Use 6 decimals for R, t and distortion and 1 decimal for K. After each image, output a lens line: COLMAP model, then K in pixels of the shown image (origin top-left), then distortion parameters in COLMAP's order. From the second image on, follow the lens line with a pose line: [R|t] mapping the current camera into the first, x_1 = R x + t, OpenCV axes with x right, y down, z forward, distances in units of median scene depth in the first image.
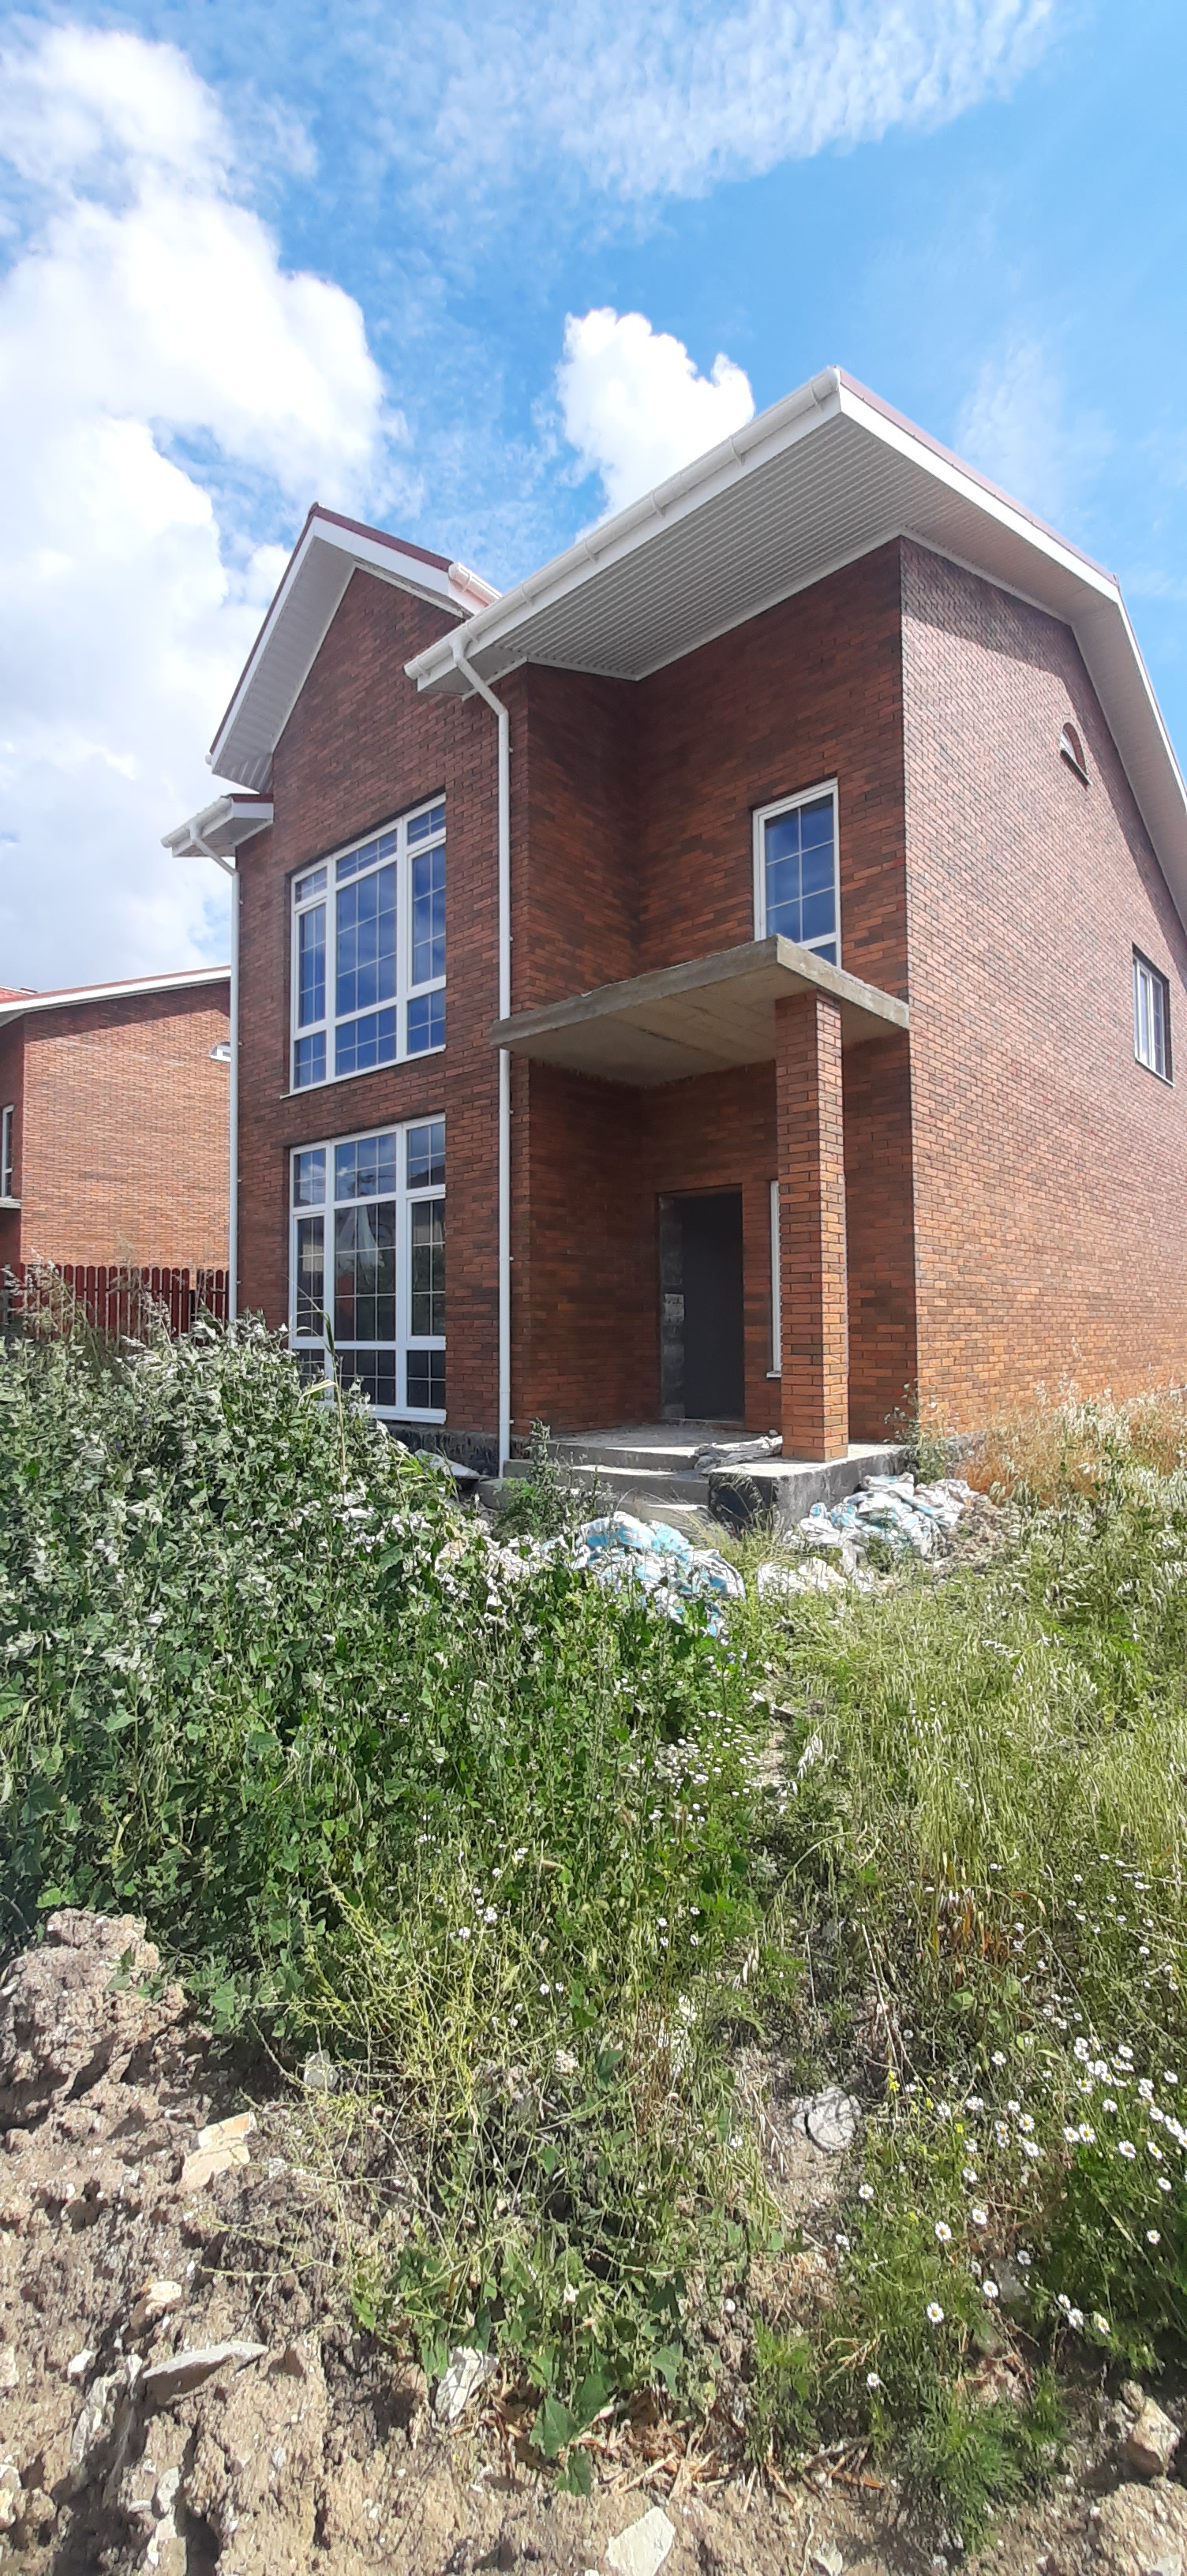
lens RADIAL K [[960.3, 0, 630.8], [0, 960.3, 1245.9], [0, 0, 1]] dist [0.000033, -0.000106]
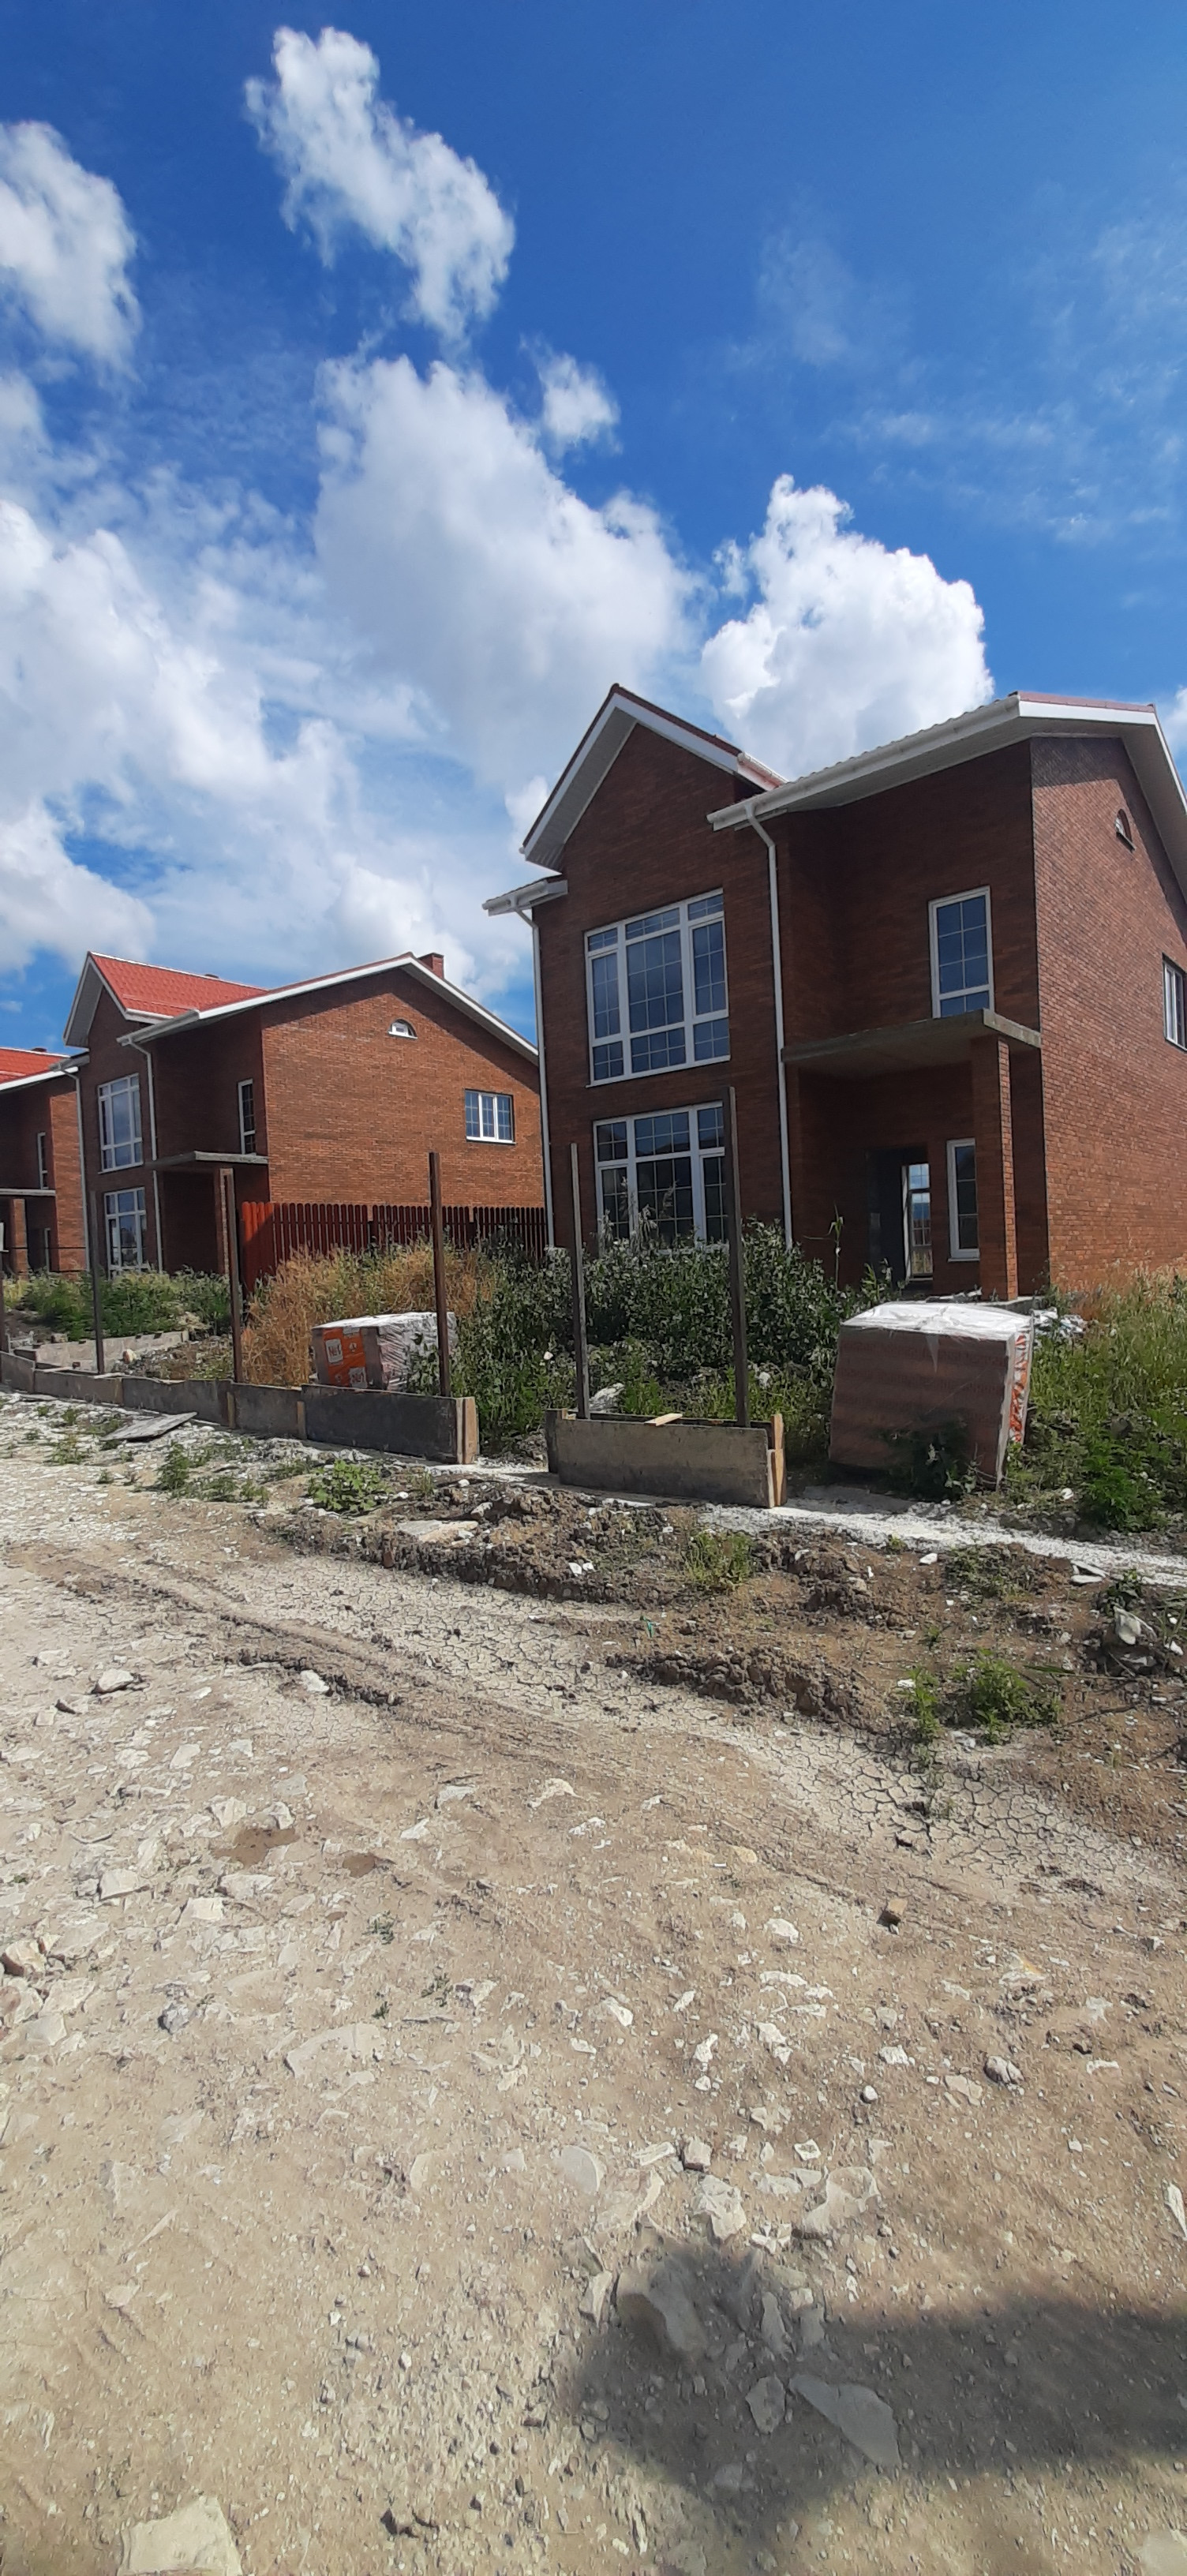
lens RADIAL K [[960.3, 0, 638.8], [0, 960.3, 1217.9], [0, 0, 1]] dist [0.000033, -0.000106]
pose [[0.999677, -0.025052, 0.004284, -0.324854], [0.024865, 0.998925, 0.039118, -0.011395], [-0.005260, -0.038999, 0.999225, -0.515006]]
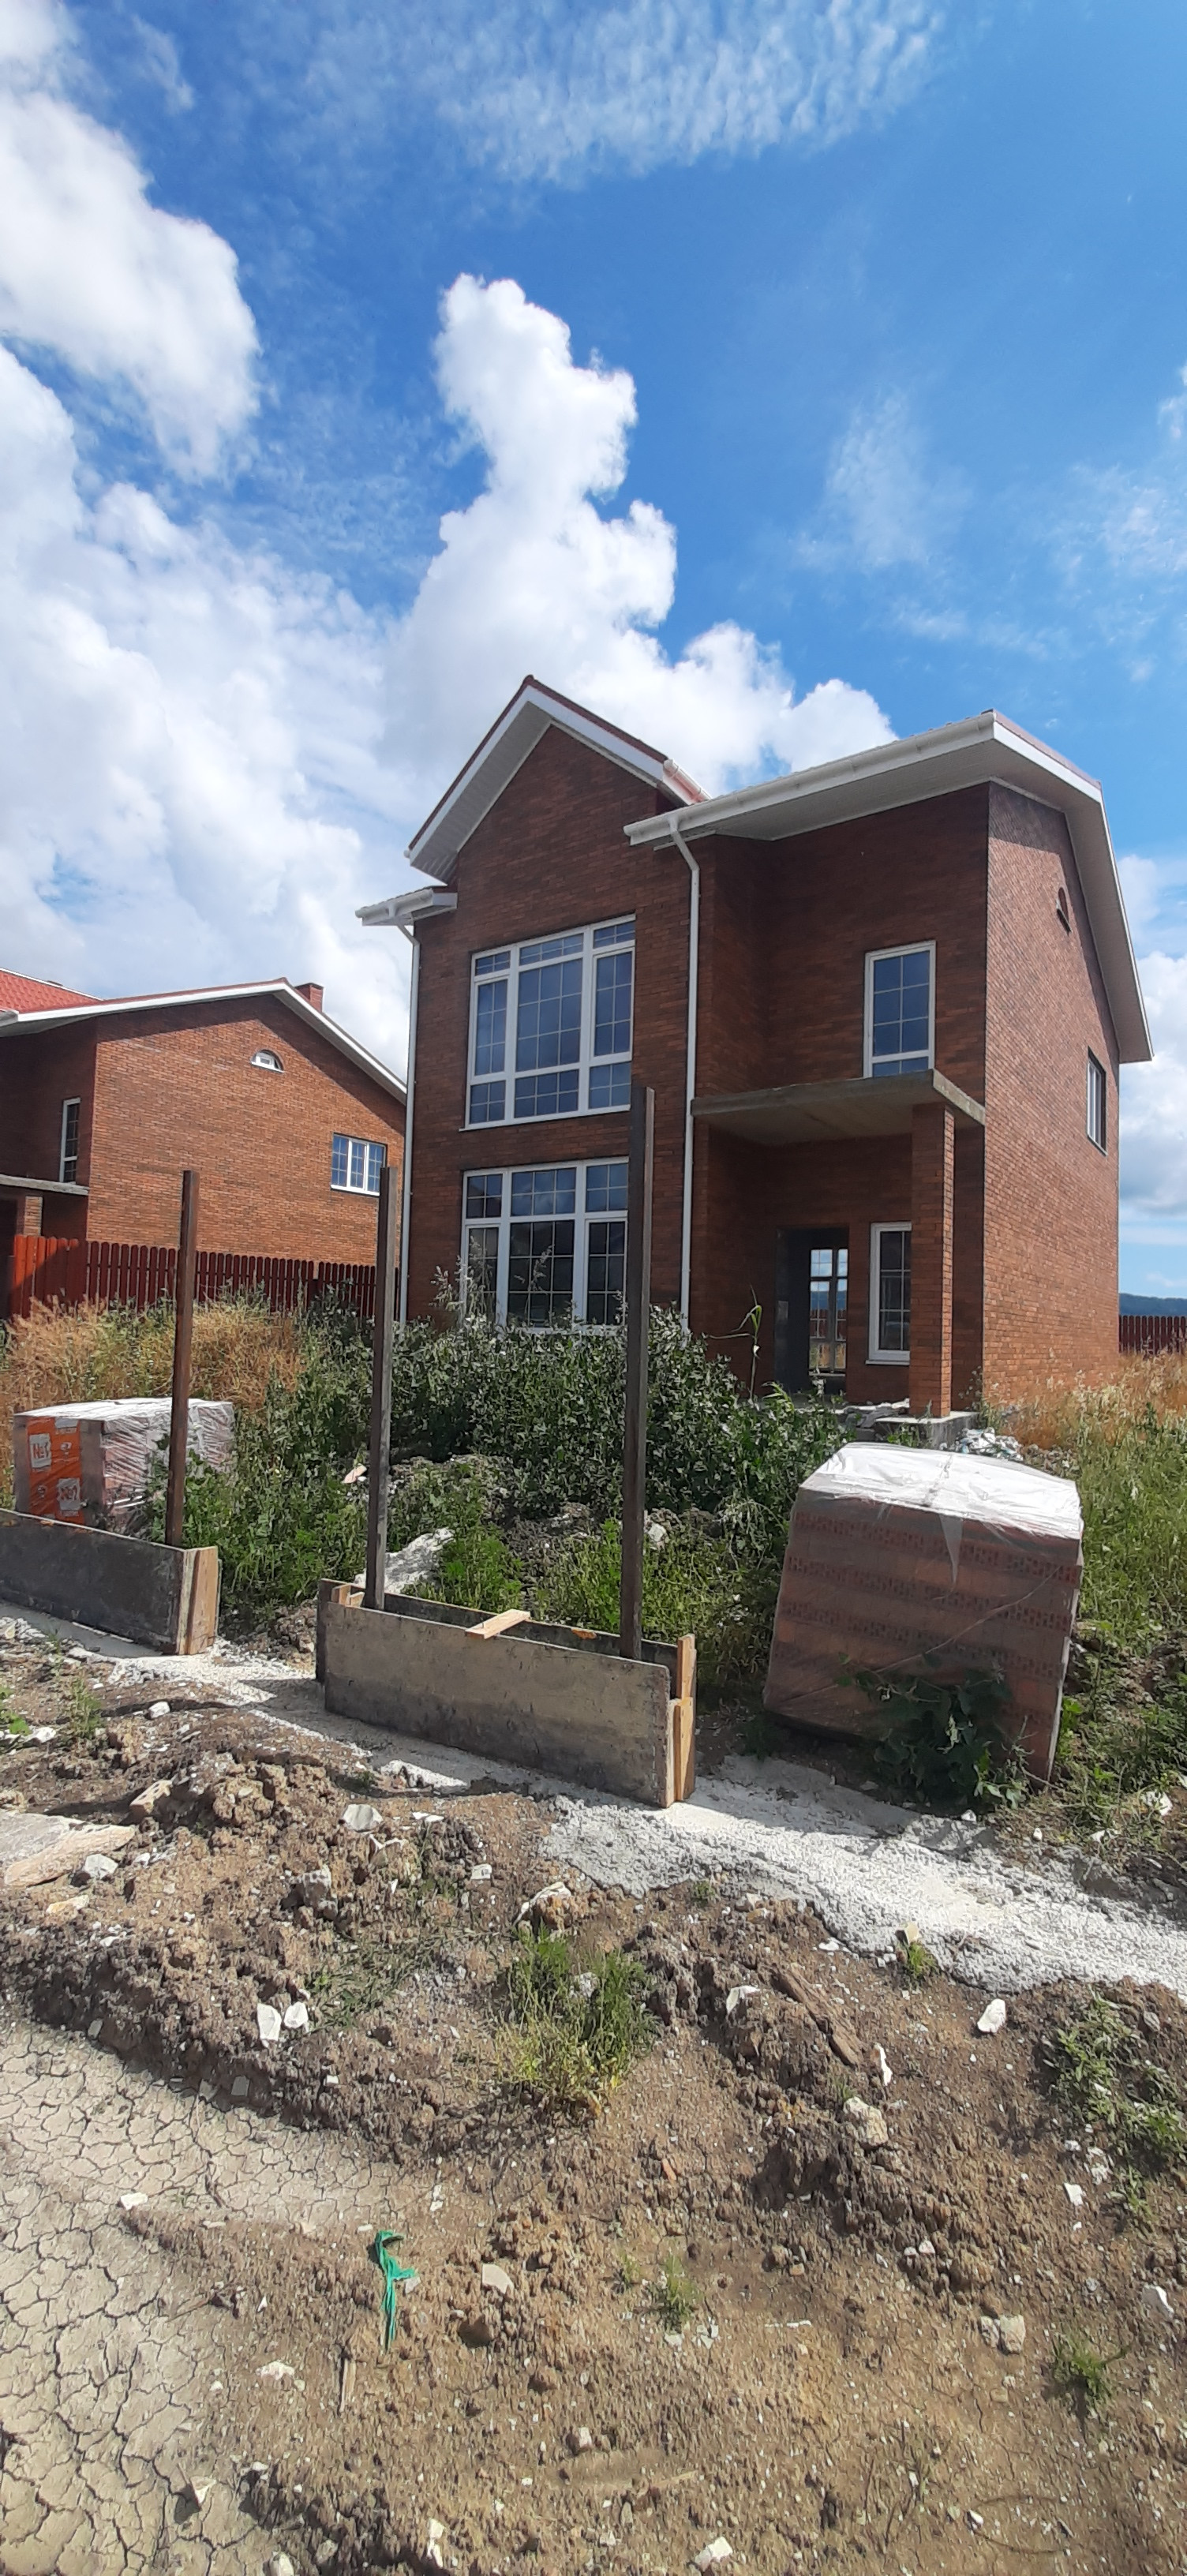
lens RADIAL K [[960.3, 0, 626.7], [0, 960.3, 1231.2], [0, 0, 1]] dist [0.000033, -0.000106]
pose [[0.992372, 0.051013, 0.112230, -0.310041], [-0.048600, 0.998527, -0.024134, -0.004301], [-0.113296, 0.018496, 0.993389, -0.287823]]
